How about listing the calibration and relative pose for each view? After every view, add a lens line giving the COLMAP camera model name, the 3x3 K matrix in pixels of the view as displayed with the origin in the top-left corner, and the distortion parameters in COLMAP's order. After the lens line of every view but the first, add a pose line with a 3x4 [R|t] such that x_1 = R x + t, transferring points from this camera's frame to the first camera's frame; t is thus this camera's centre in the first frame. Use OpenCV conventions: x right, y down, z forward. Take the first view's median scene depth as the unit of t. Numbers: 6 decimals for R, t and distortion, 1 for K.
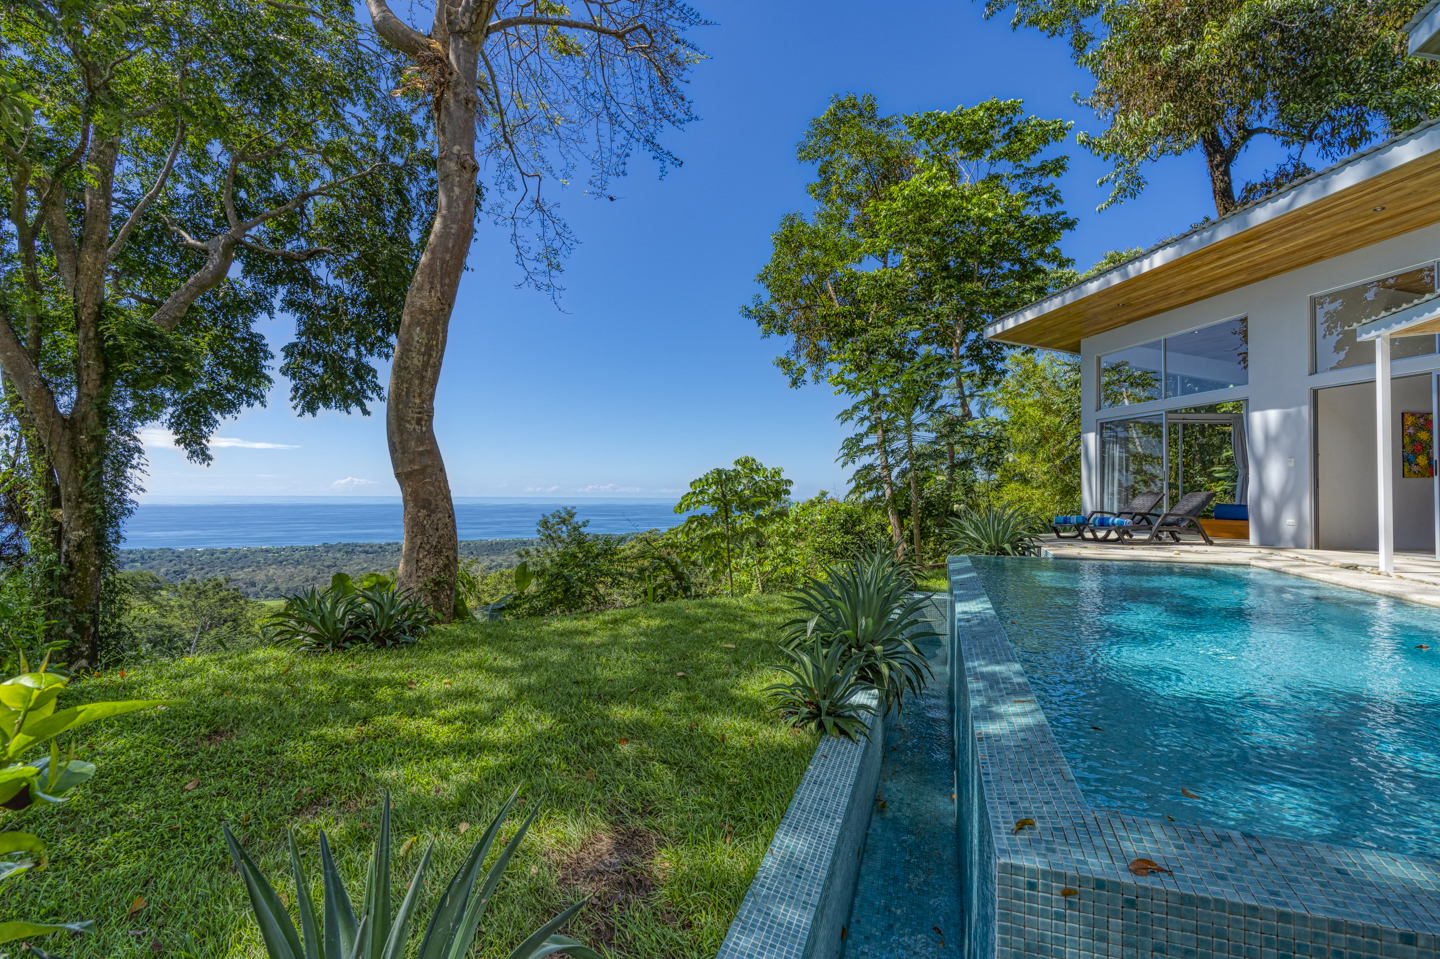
lens RADIAL K [[687.6, 0, 725.7], [0, 687.6, 464.2], [0, 0, 1]] dist [-0.008871, 0.004985]
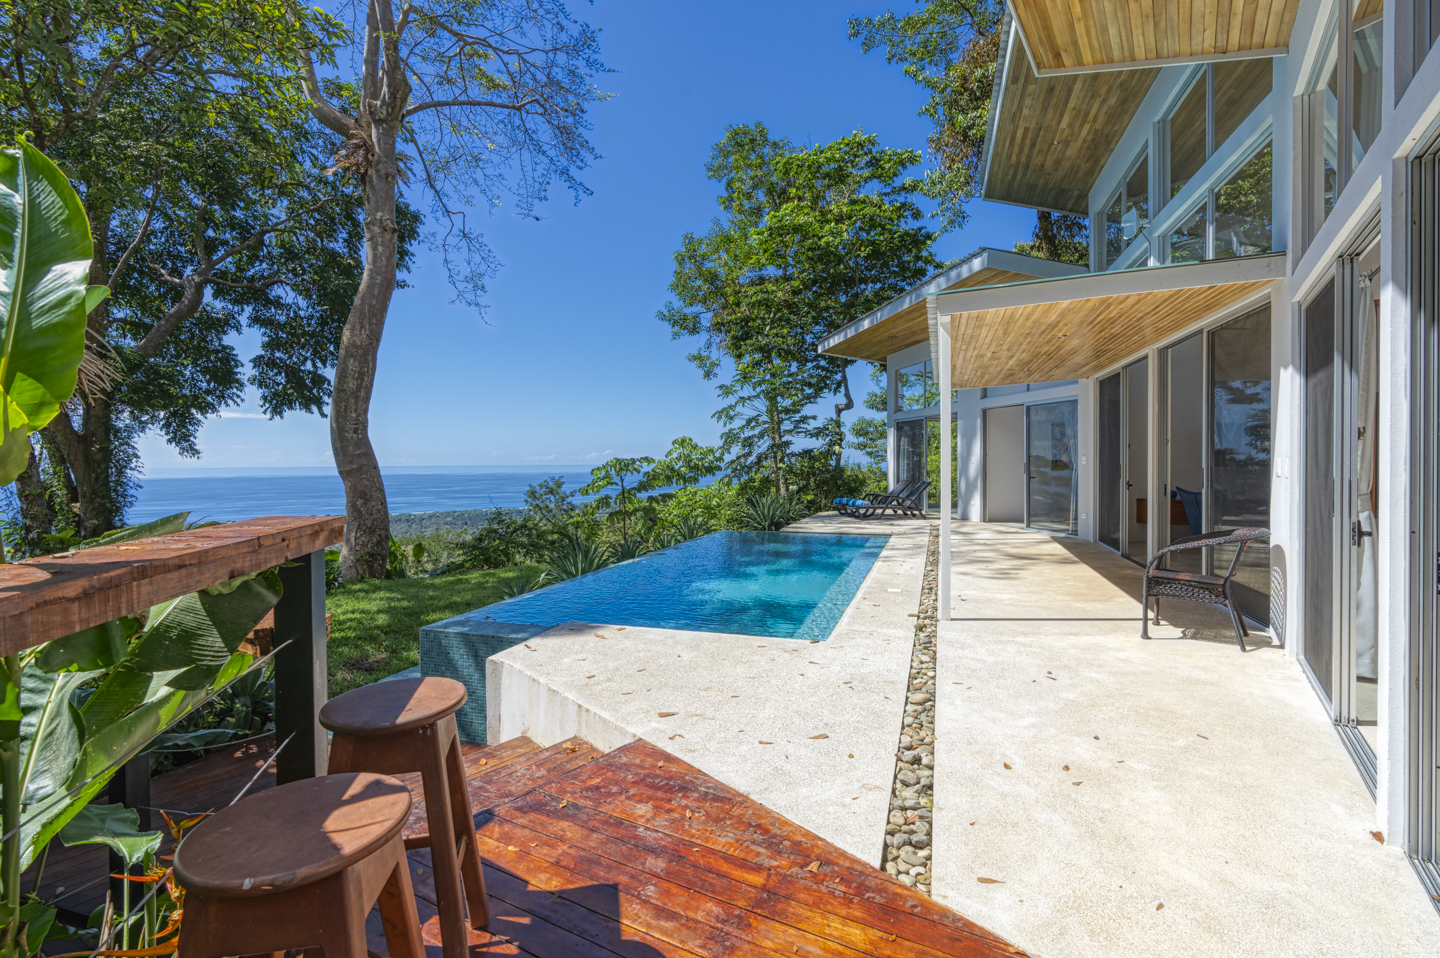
lens RADIAL K [[688.7, 0, 721.8], [0, 688.7, 454.7], [0, 0, 1]] dist [0.000716, 0.001204]
pose [[0.999848, -0.013514, 0.011001, 0.223679], [0.013137, 0.999346, 0.033680, -0.051480], [-0.011449, -0.033530, 0.999372, -0.299825]]
